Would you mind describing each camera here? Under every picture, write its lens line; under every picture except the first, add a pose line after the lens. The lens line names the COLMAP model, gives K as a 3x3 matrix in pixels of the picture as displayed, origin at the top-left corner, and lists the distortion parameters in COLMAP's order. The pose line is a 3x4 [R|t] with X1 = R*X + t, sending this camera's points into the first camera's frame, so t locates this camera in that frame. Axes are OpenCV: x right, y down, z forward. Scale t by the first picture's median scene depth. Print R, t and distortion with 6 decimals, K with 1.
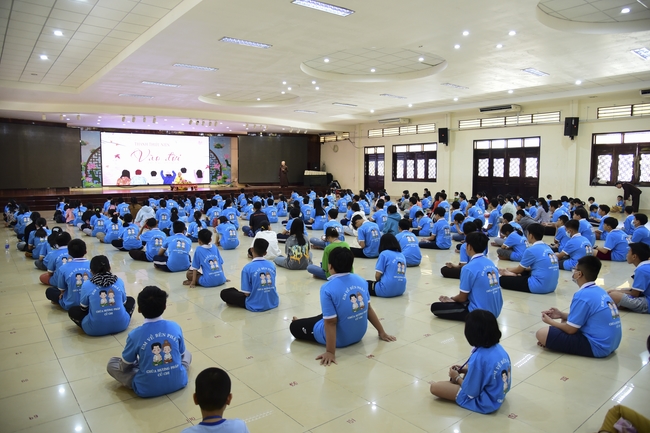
lens RADIAL K [[446.9, 0, 322.4], [0, 446.9, 217.4], [0, 0, 1]] dist [-0.107905, 0.061396]
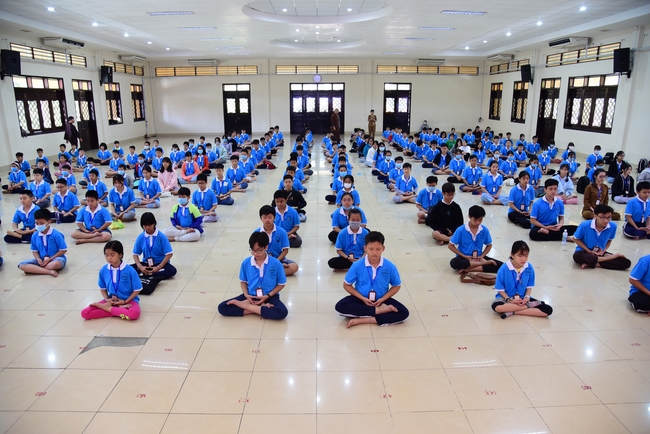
lens RADIAL K [[446.9, 0, 325.8], [0, 446.9, 218.0], [0, 0, 1]] dist [-0.107905, 0.061396]
pose [[0.792864, 0.156871, -0.588861, 0.298377], [-0.058895, 0.981501, 0.182171, -0.044700], [0.606545, -0.109756, 0.787436, 0.200459]]
